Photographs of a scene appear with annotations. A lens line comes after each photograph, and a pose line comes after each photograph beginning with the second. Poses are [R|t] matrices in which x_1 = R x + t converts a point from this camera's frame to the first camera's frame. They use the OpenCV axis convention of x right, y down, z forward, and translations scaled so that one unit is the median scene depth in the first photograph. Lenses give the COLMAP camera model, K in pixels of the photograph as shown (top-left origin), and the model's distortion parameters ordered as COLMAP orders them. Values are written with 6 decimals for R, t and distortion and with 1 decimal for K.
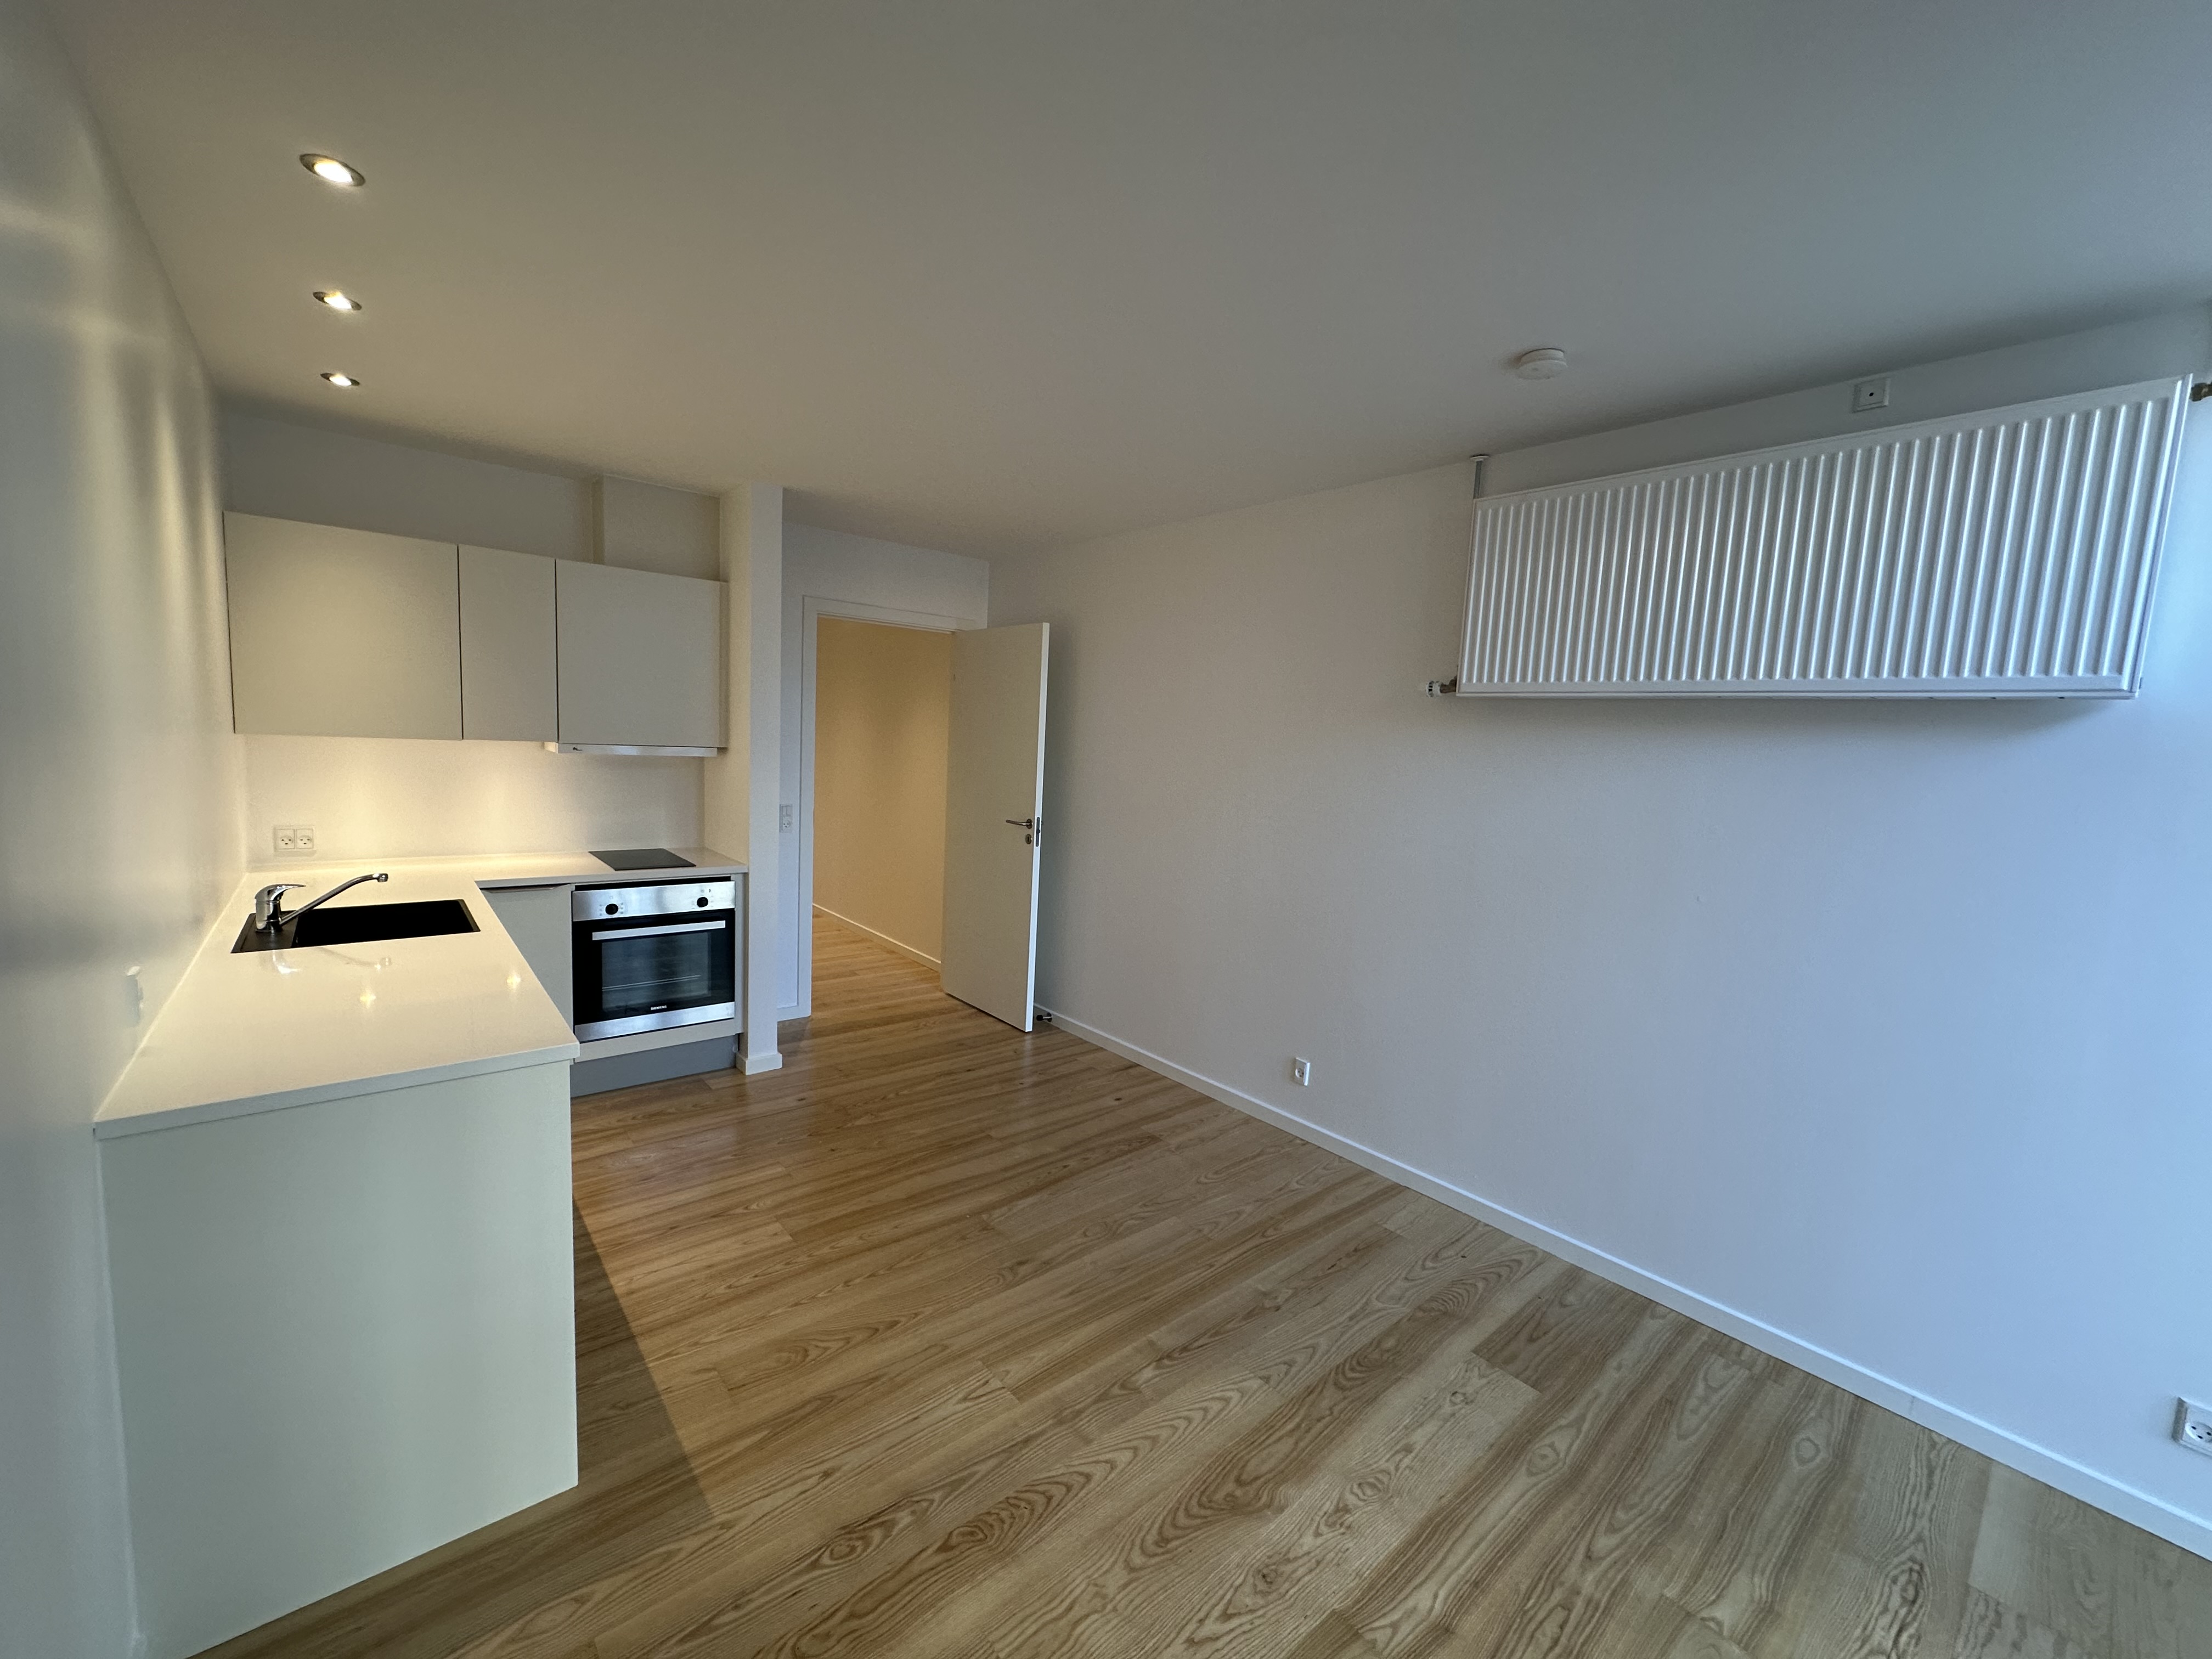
lens RADIAL K [[879.8, 0, 1105.1], [0, 879.8, 830.3], [0, 0, 1]] dist [0.000571, 0.000297]
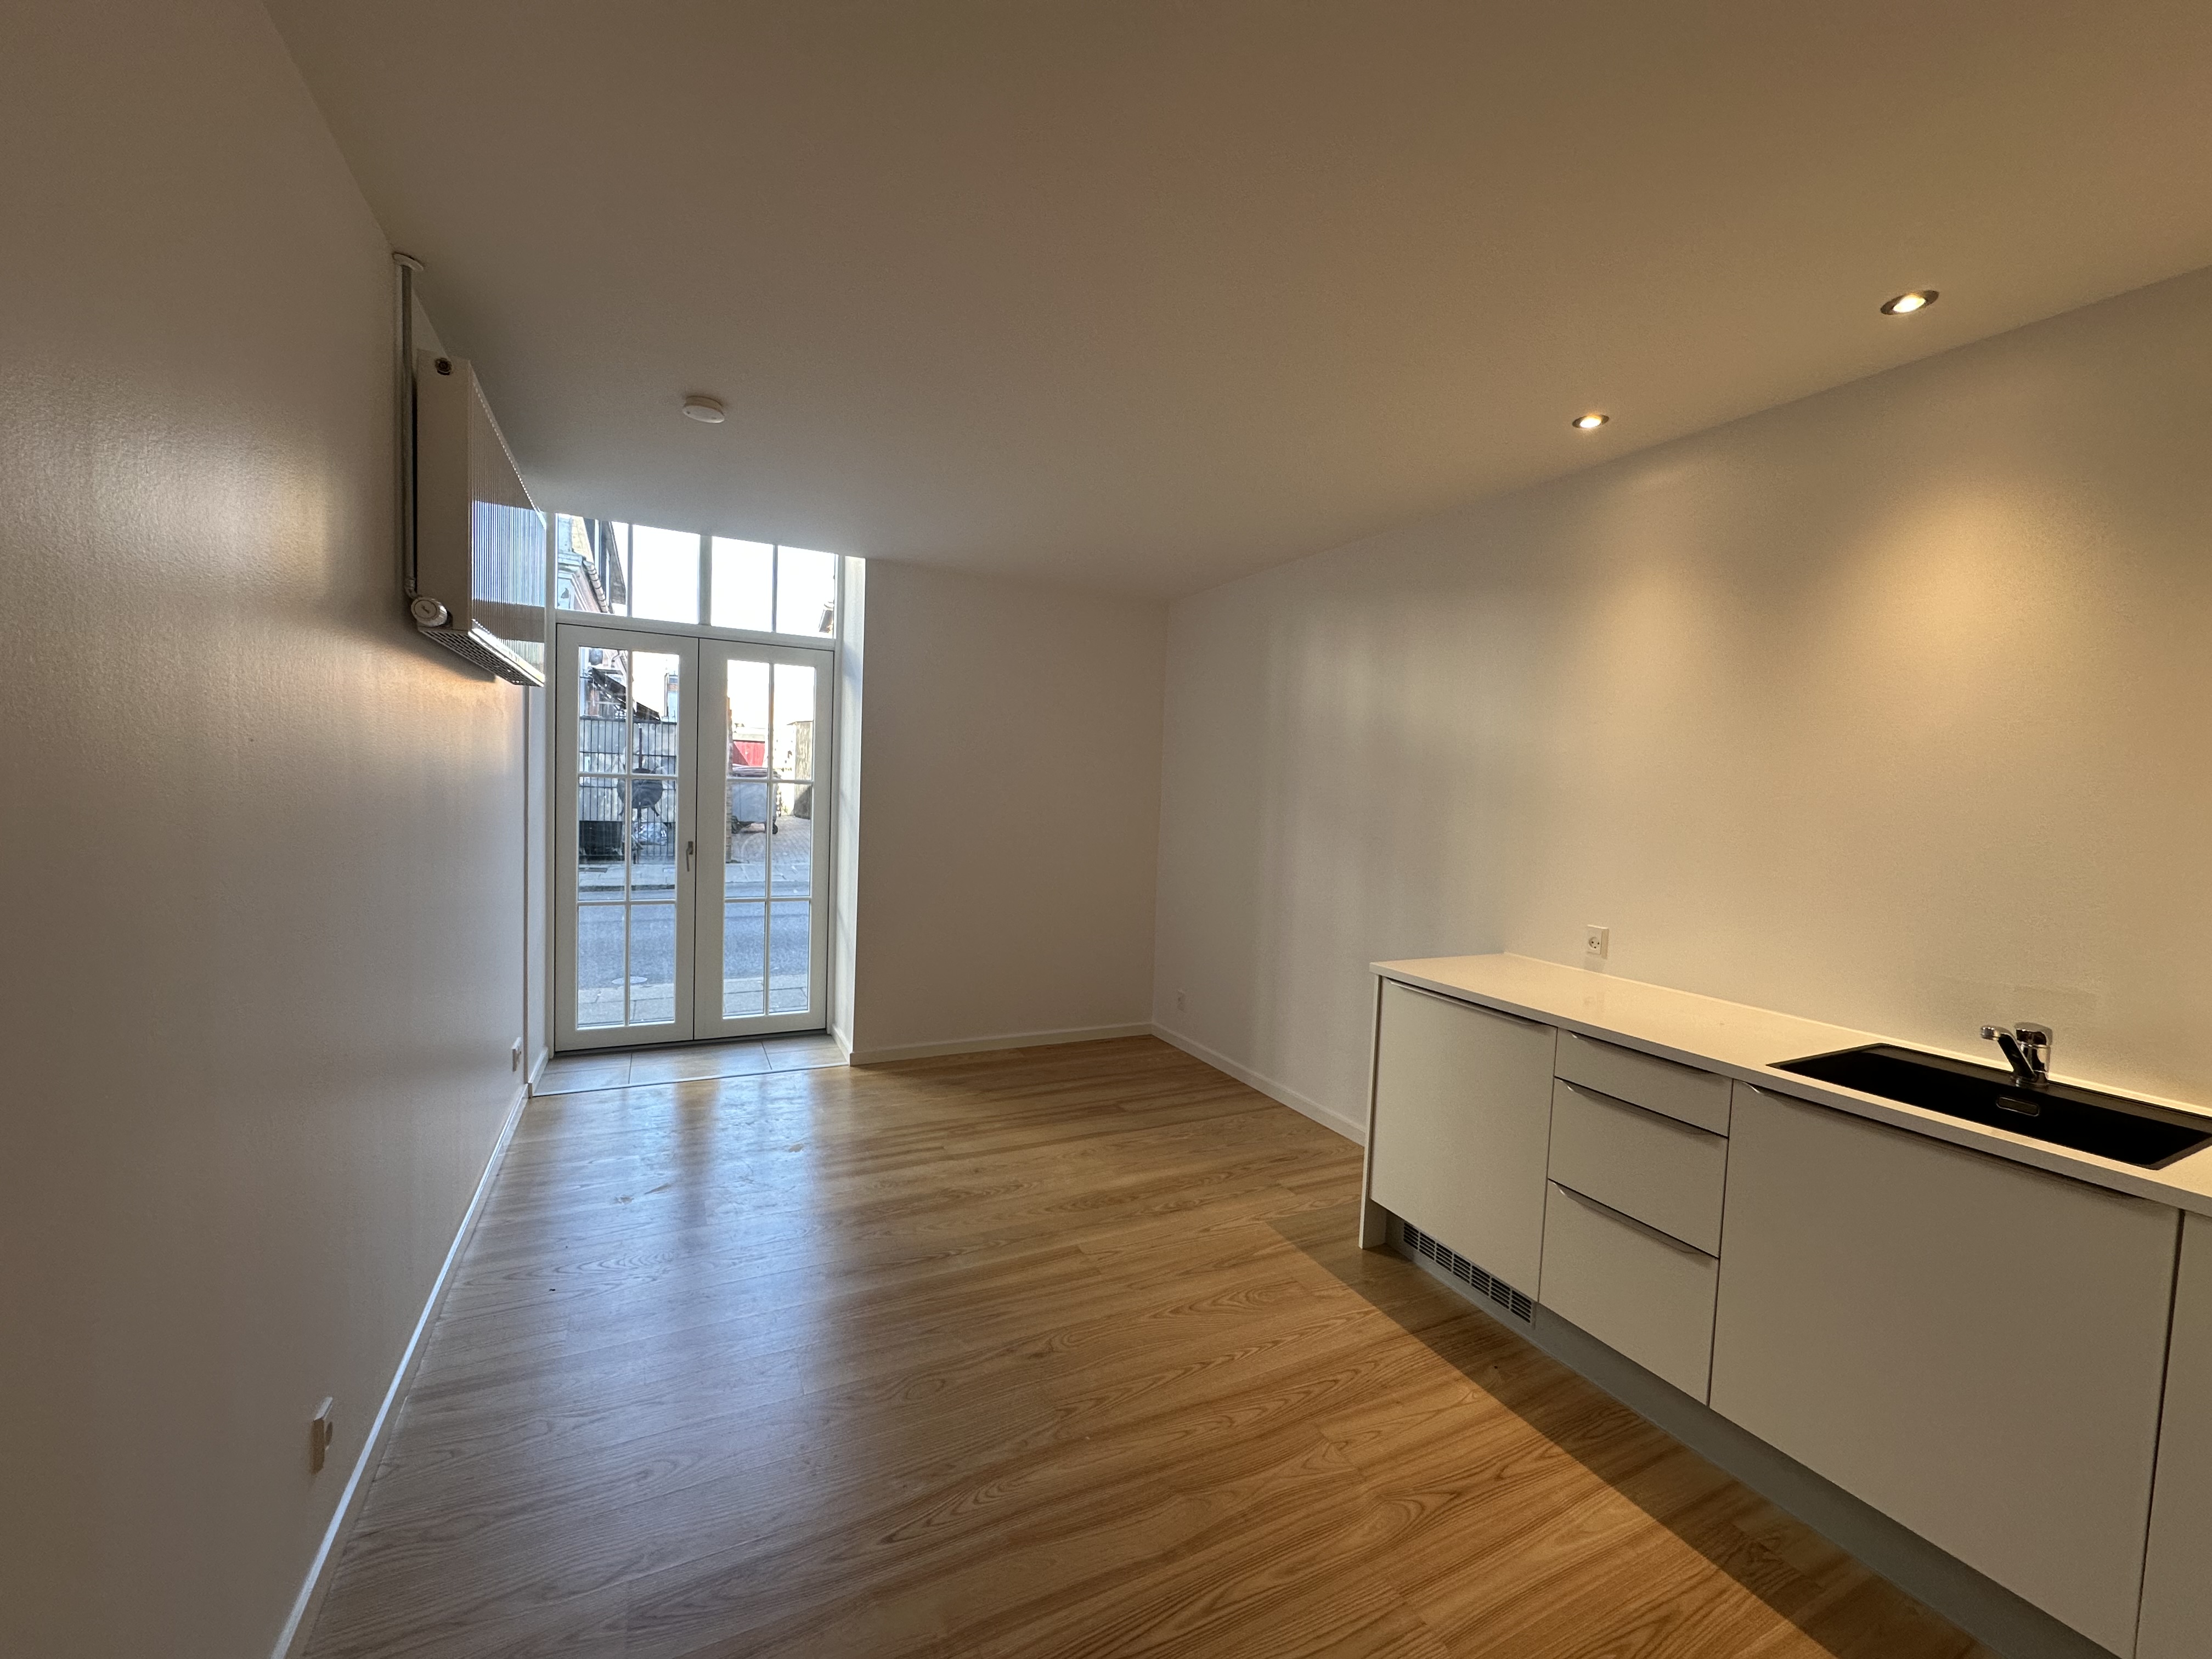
lens RADIAL K [[879.8, 0, 1105.1], [0, 879.8, 830.3], [0, 0, 1]] dist [0.000571, 0.000297]
pose [[-0.967832, -0.098557, 0.231488, -0.253065], [-0.060173, 0.984053, 0.167389, -0.133598], [-0.244294, 0.148075, -0.958329, 1.427419]]
